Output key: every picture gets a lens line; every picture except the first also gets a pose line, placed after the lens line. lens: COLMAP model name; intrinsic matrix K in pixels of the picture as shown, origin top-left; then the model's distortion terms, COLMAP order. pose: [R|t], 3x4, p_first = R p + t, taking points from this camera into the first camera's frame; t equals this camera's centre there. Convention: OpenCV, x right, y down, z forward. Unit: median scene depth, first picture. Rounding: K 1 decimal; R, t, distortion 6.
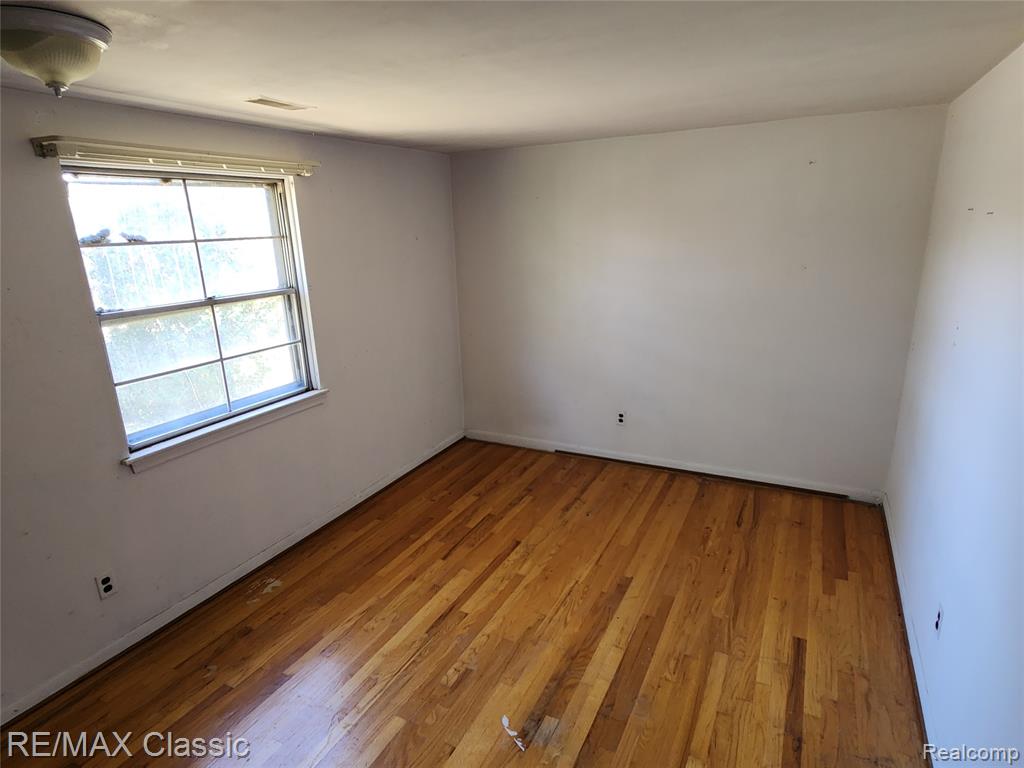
lens RADIAL K [[599.4, 0, 510.9], [0, 599.4, 411.6], [0, 0, 1]] dist [-0.000421, 0.001599]
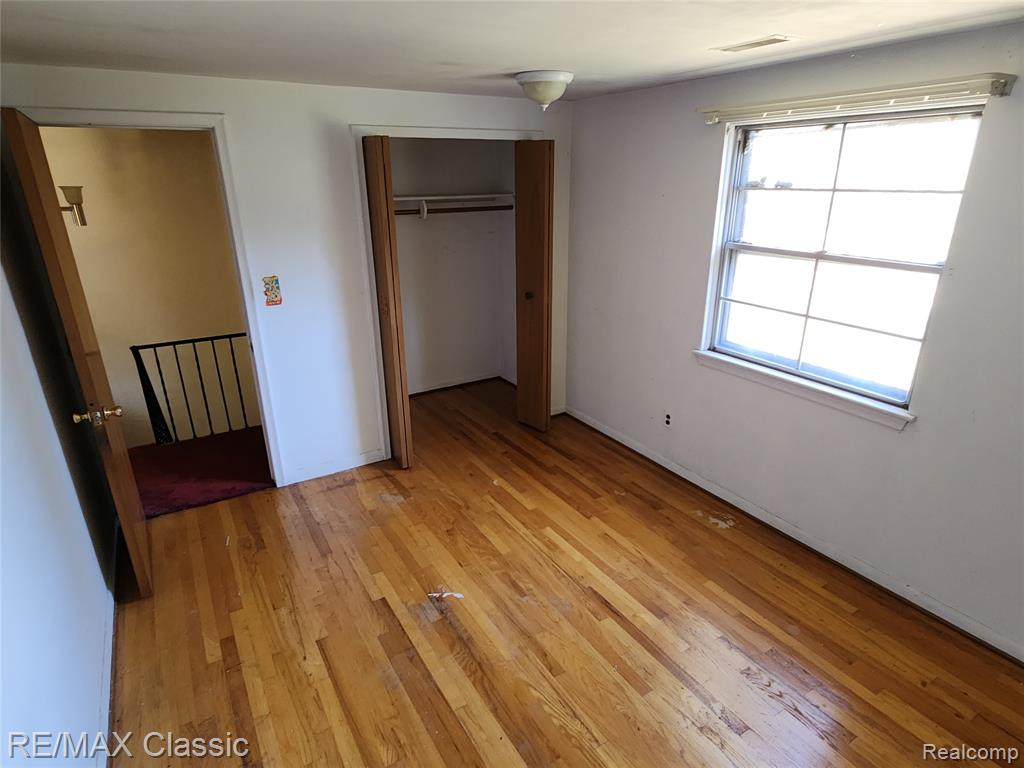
lens RADIAL K [[599.4, 0, 510.9], [0, 599.4, 411.6], [0, 0, 1]] dist [-0.000421, 0.001599]
pose [[-0.547552, 0.344846, -0.762409, 0.631007], [-0.224375, 0.817257, 0.530798, -0.406299], [0.806128, 0.461706, -0.370116, 1.154458]]
